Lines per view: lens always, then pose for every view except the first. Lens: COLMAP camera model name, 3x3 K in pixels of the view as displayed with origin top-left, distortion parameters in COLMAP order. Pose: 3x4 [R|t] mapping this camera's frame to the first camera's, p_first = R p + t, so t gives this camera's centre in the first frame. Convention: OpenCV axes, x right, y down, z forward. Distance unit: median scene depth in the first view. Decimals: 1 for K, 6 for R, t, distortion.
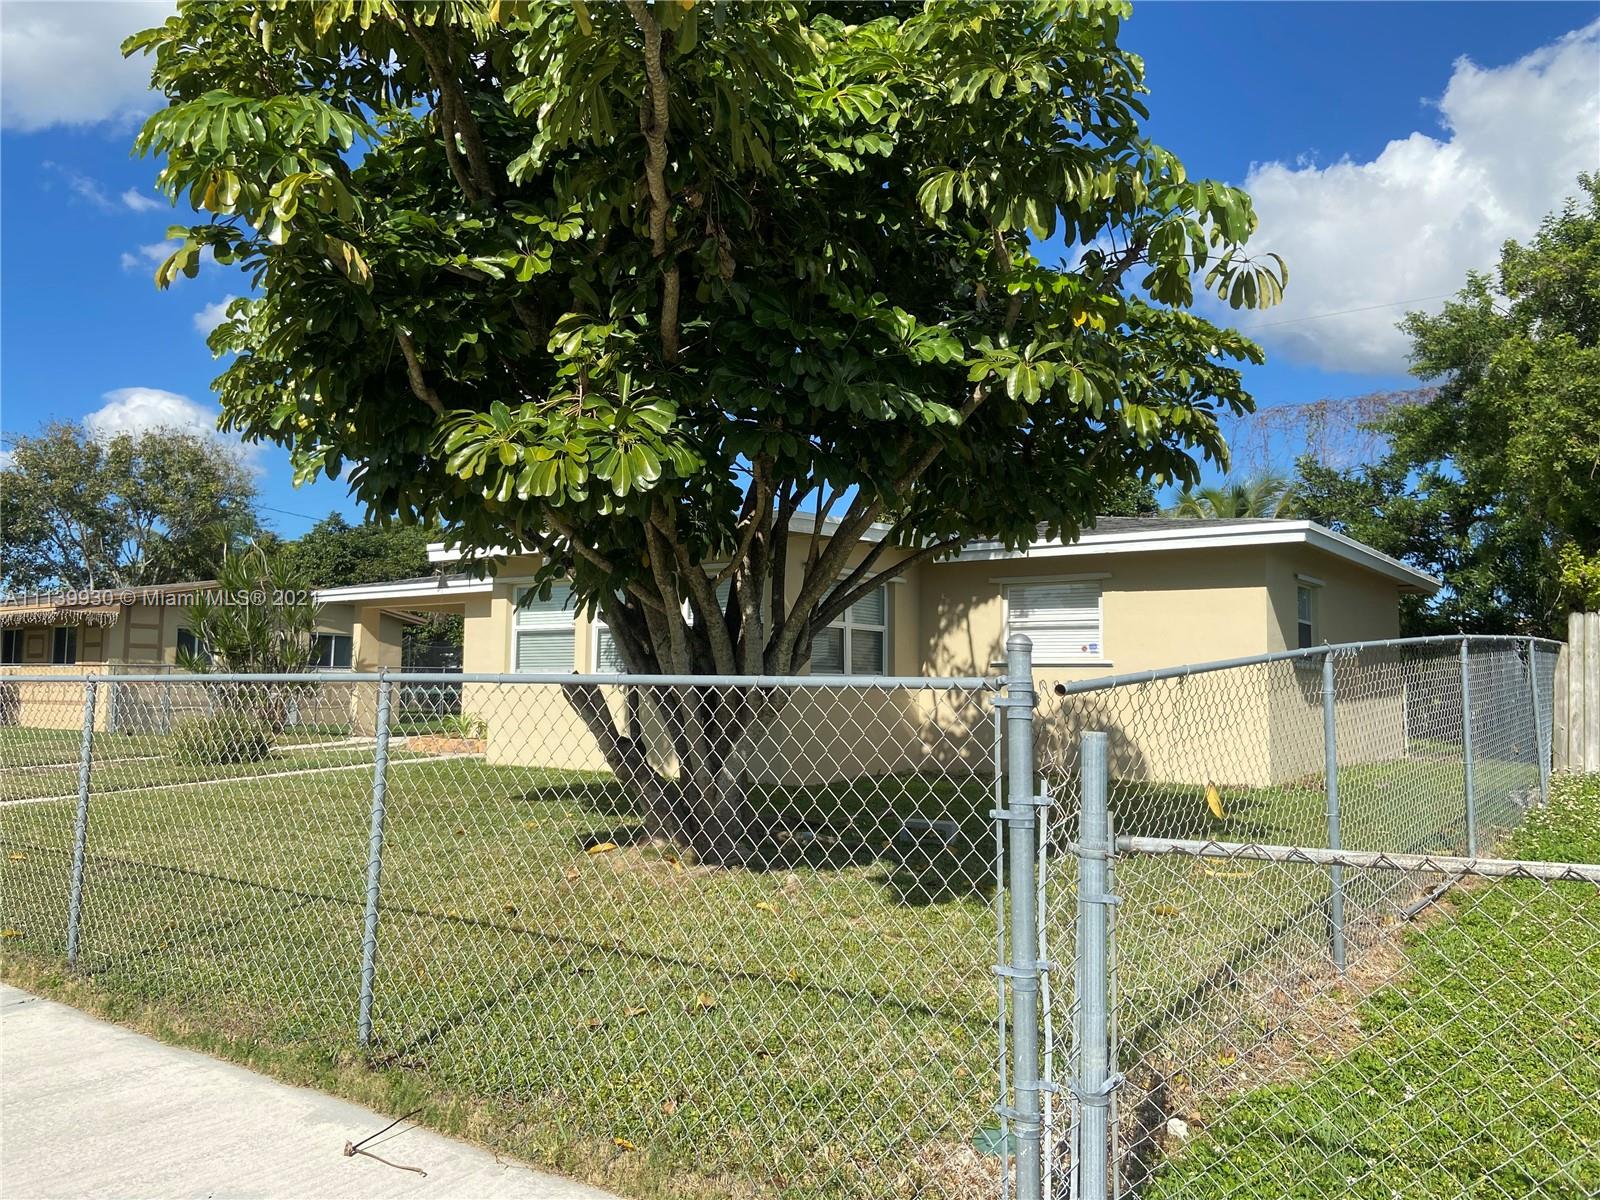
lens RADIAL K [[1207.5, 0, 803.8], [0, 1207.5, 603.7], [0, 0, 1]] dist [0.117309, -0.142776]
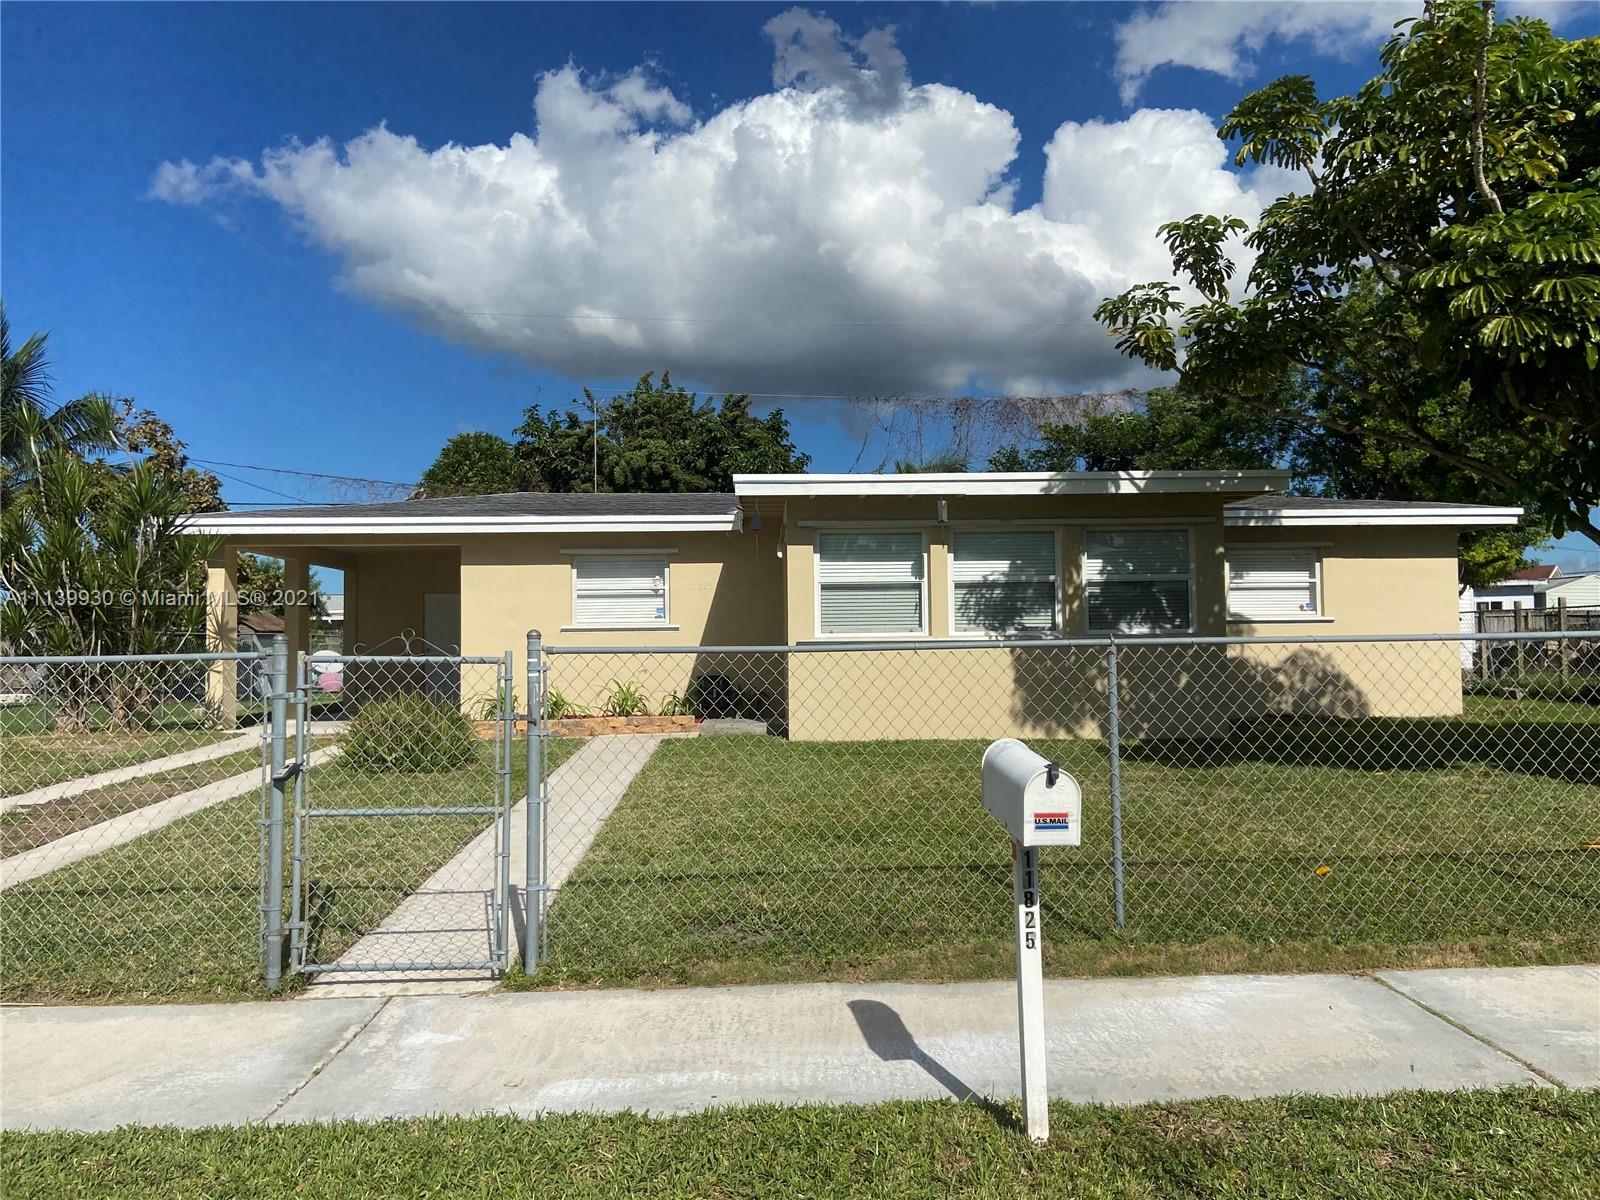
lens RADIAL K [[1207.5, 0, 805.5], [0, 1207.5, 603.7], [0, 0, 1]] dist [0.117309, -0.142776]
pose [[0.765124, 0.006949, 0.643845, -0.827117], [-0.024974, 0.999510, 0.018891, 0.021818], [-0.643398, -0.030533, 0.764923, 0.382811]]
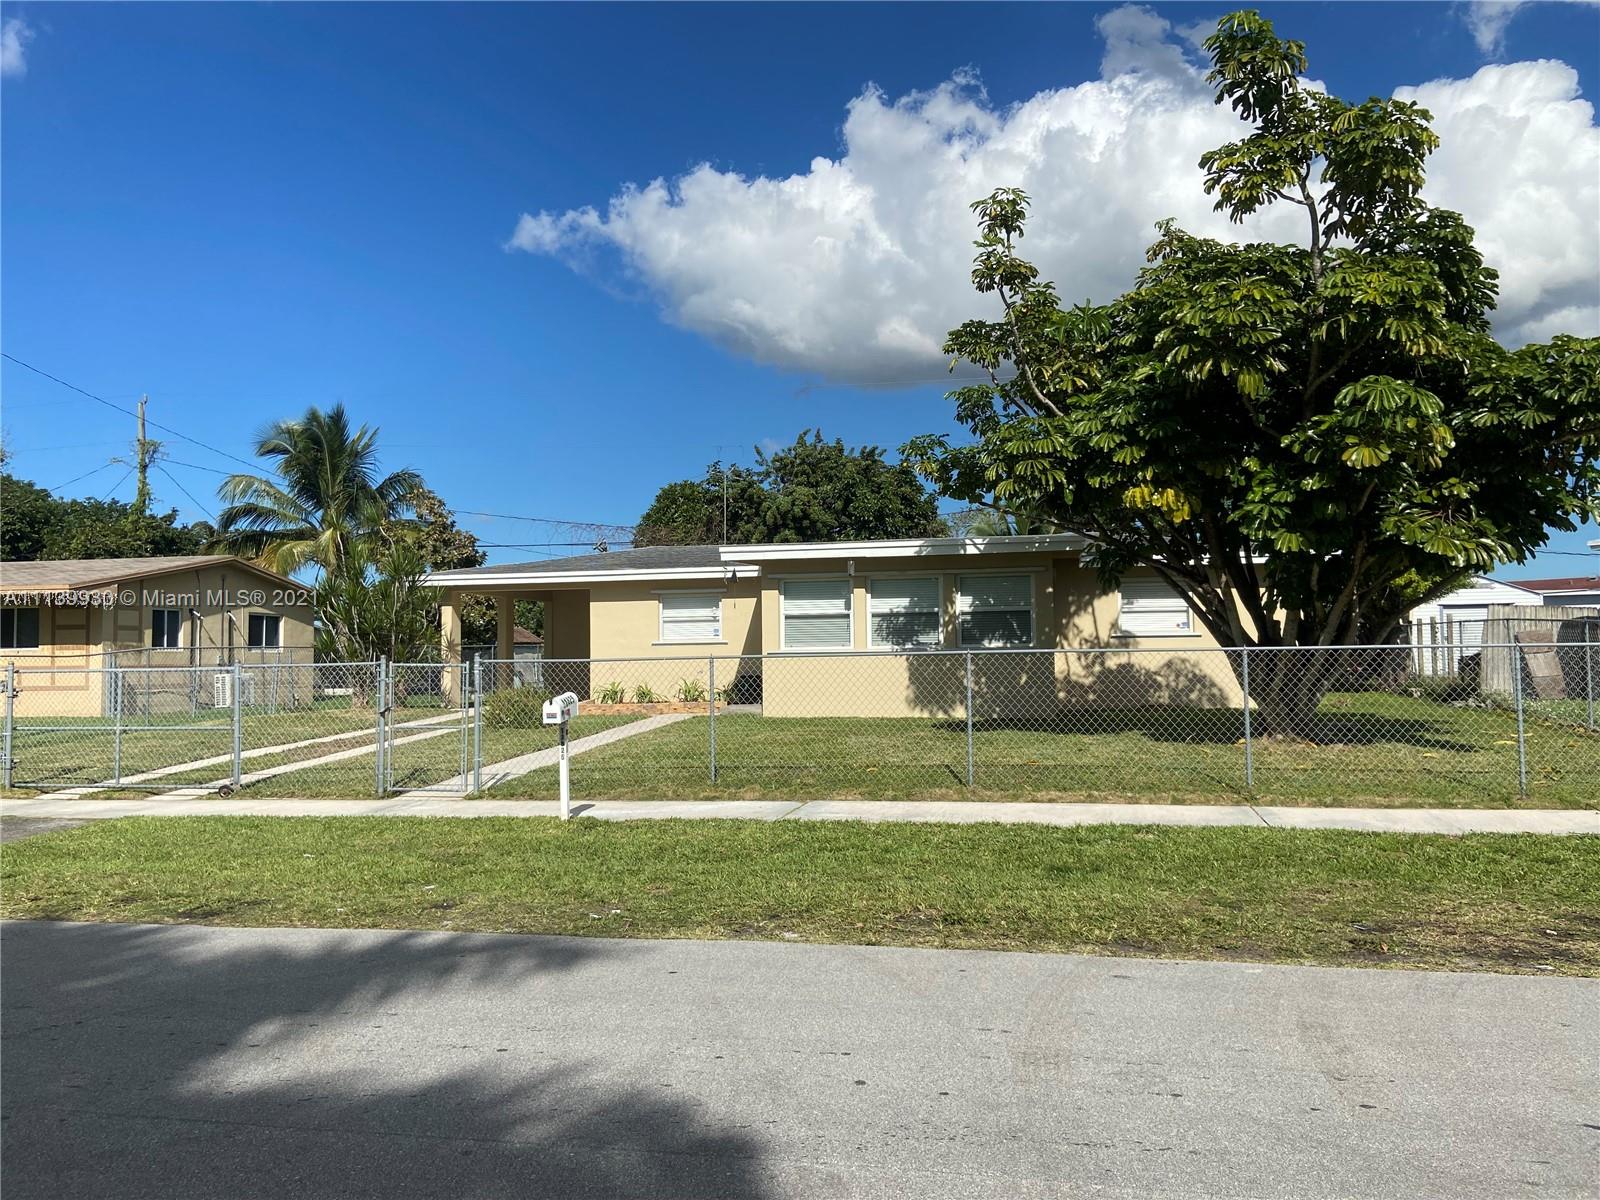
lens RADIAL K [[1207.5, 0, 813.2], [0, 1207.5, 603.3], [0, 0, 1]] dist [0.117309, -0.142776]
pose [[0.901774, -0.000483, 0.432207, -0.804863], [-0.009331, 0.999745, 0.020586, -0.017560], [-0.432107, -0.022597, 0.901539, -0.181360]]
